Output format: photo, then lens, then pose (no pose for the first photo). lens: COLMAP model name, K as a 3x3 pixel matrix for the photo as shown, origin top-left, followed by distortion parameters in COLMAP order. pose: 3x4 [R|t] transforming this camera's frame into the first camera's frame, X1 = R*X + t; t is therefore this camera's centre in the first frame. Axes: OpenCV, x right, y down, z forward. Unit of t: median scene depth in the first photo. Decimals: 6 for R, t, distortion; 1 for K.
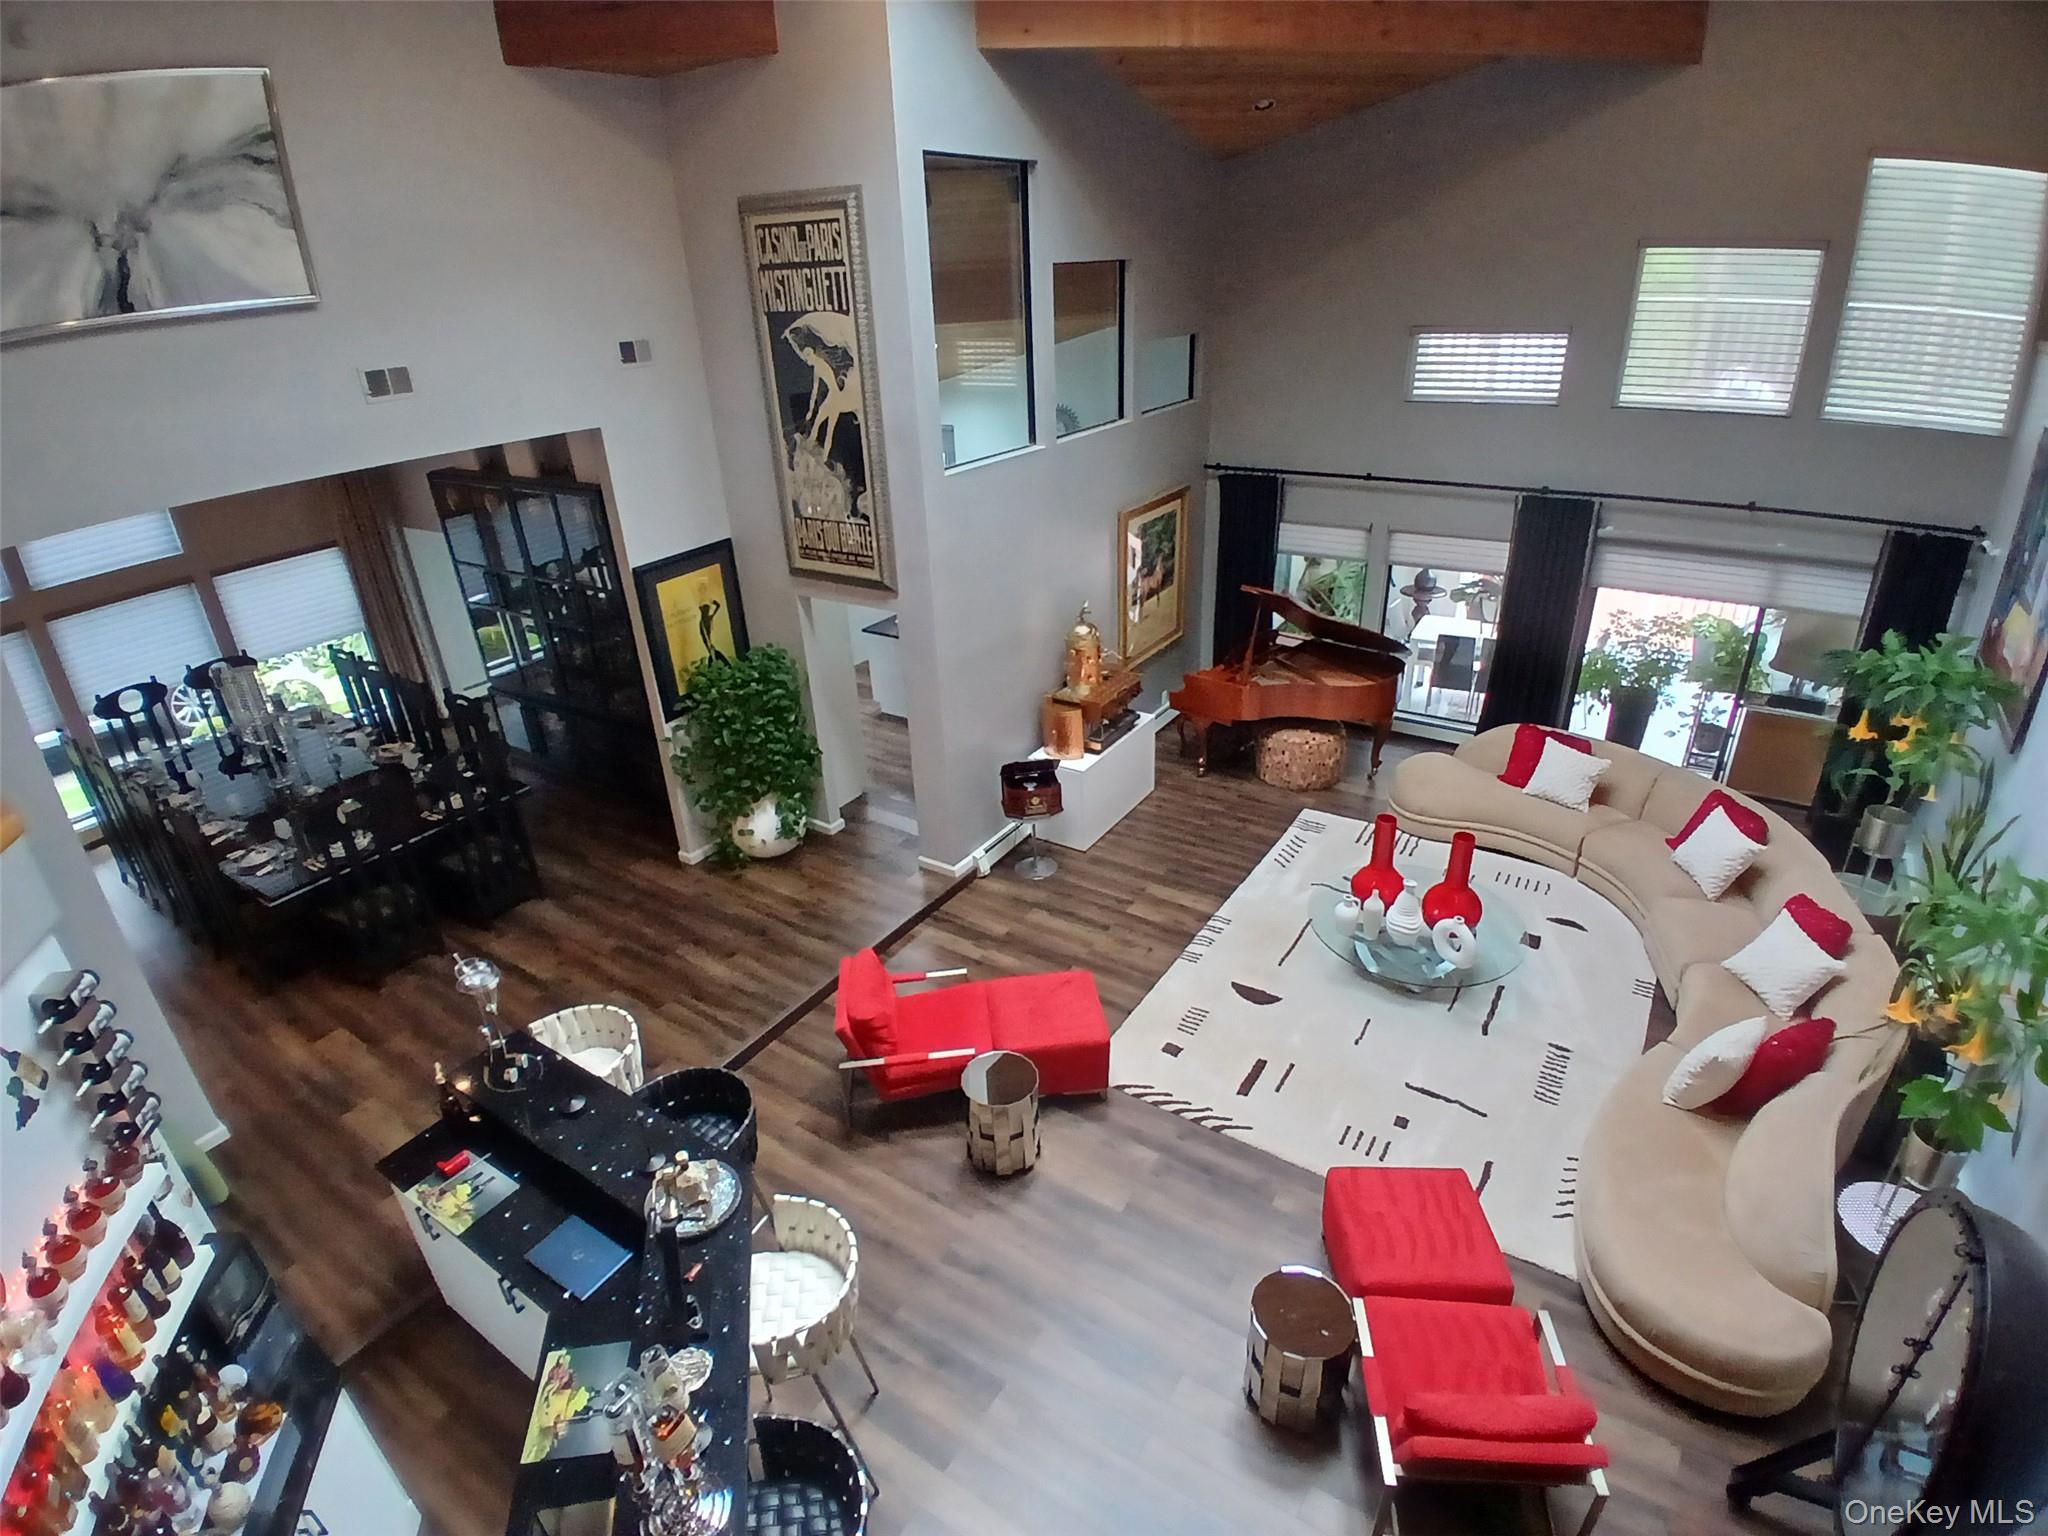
lens RADIAL K [[1011.9, 0, 1012.4], [0, 1011.9, 769.1], [0, 0, 1]] dist [0.003406, -0.043471]
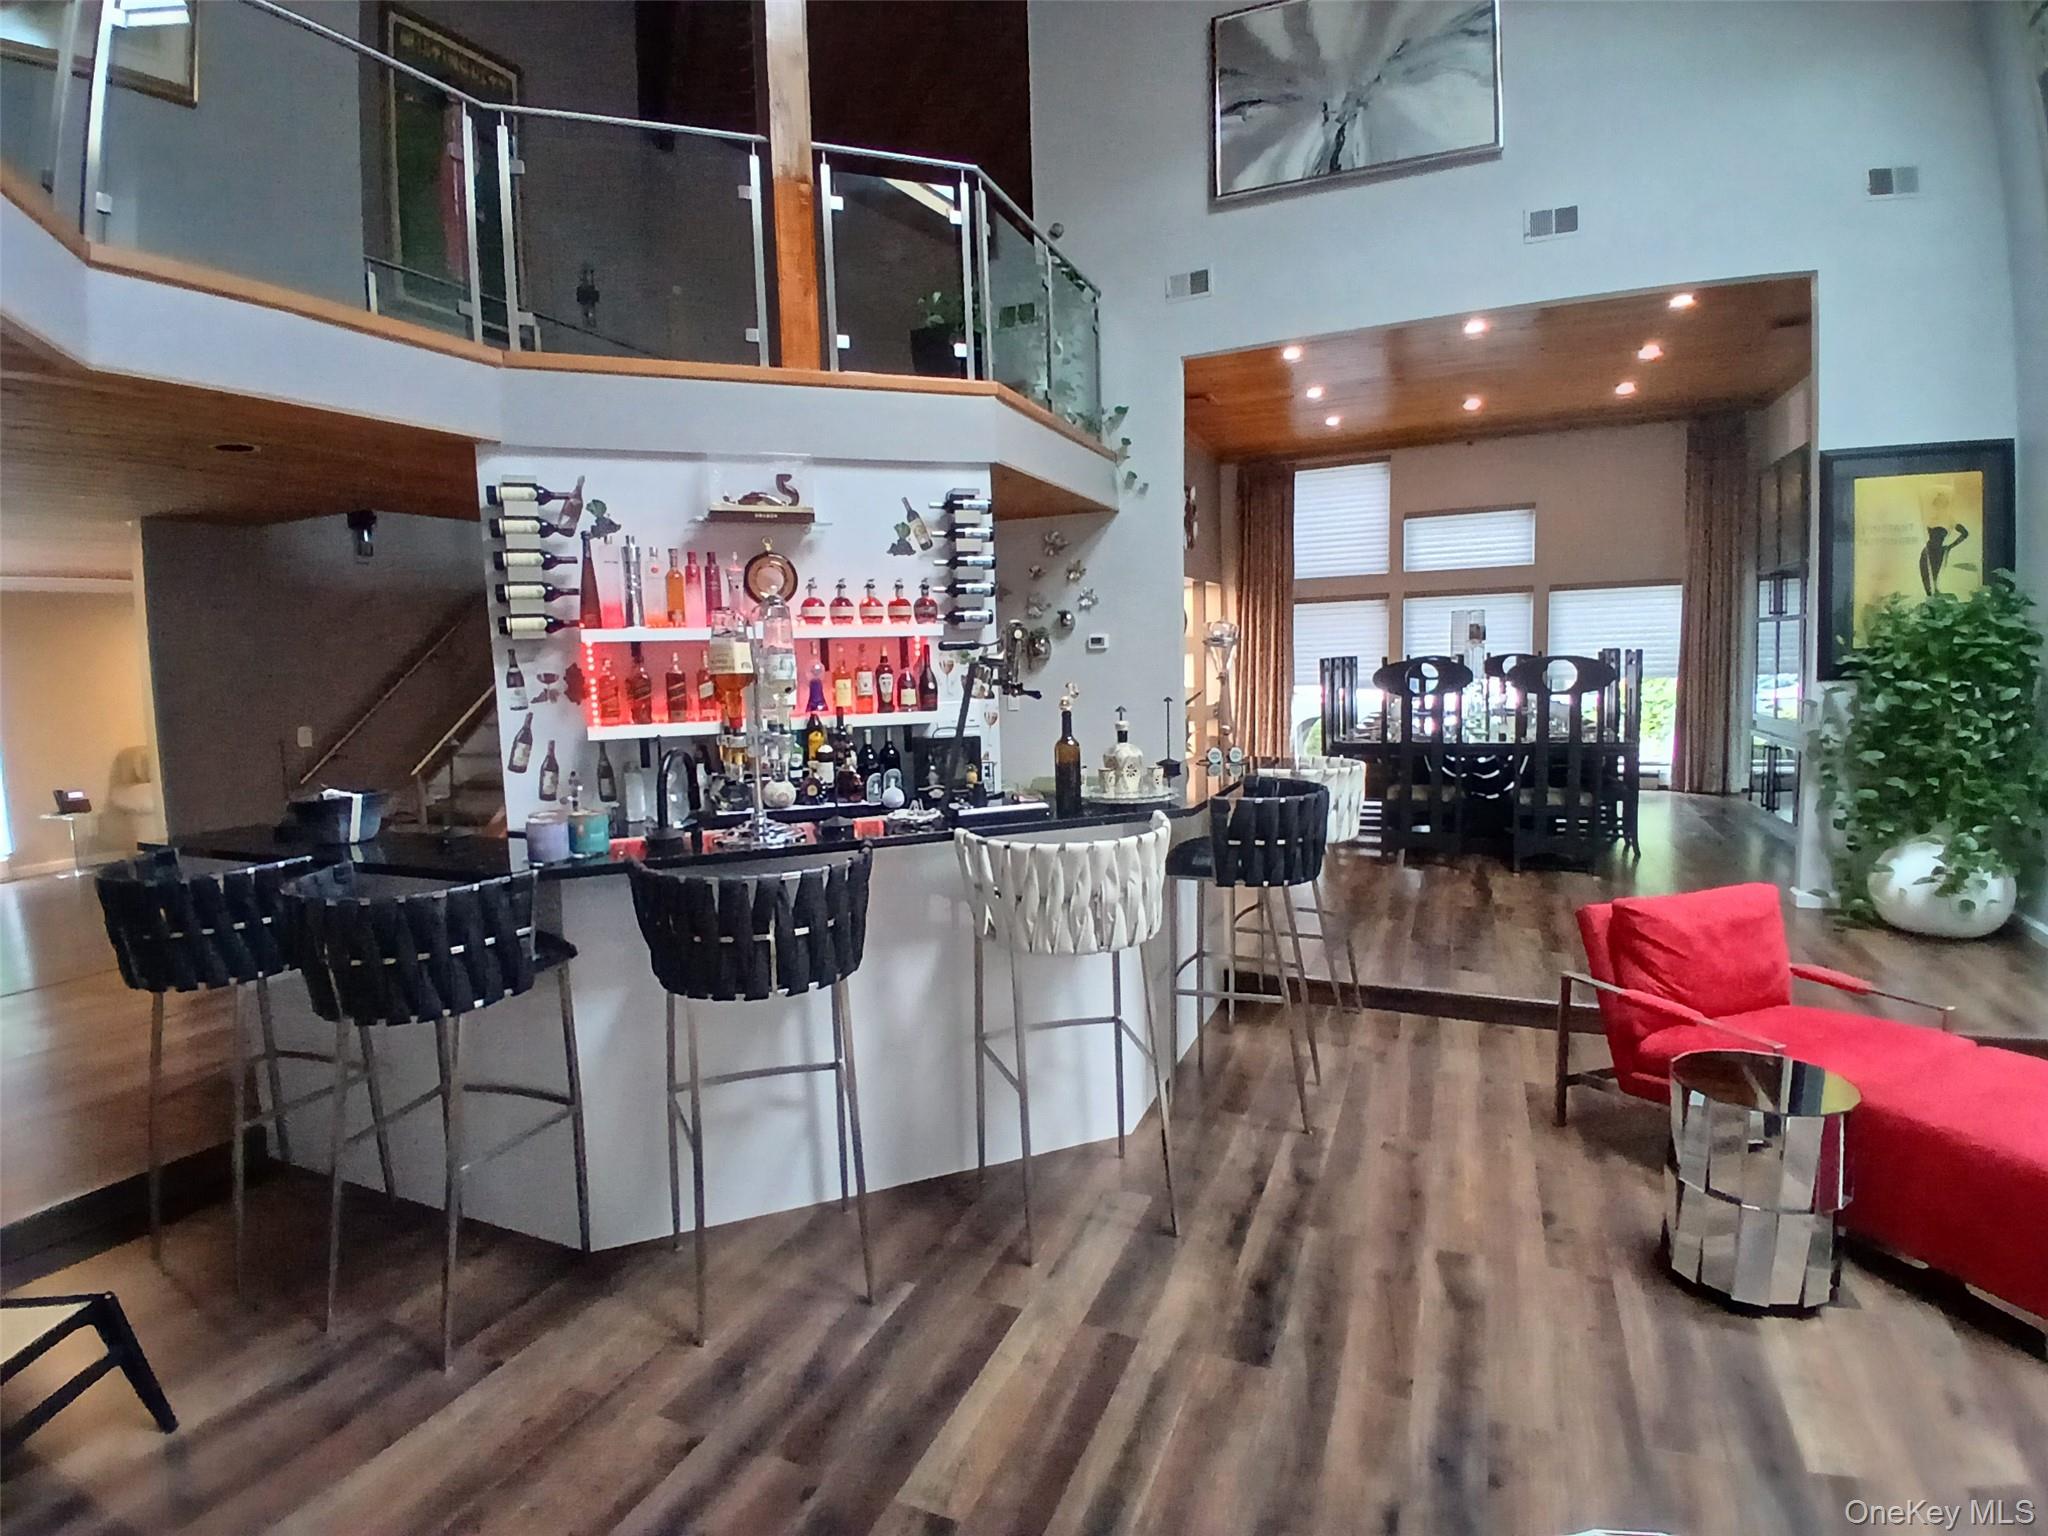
lens RADIAL K [[1011.9, 0, 1012.4], [0, 1011.9, 769.1], [0, 0, 1]] dist [0.003406, -0.043471]
pose [[0.176458, 0.140053, -0.974294, 0.270062], [-0.412281, 0.909331, 0.056045, 0.225982], [0.893805, 0.391793, 0.218199, 0.414507]]
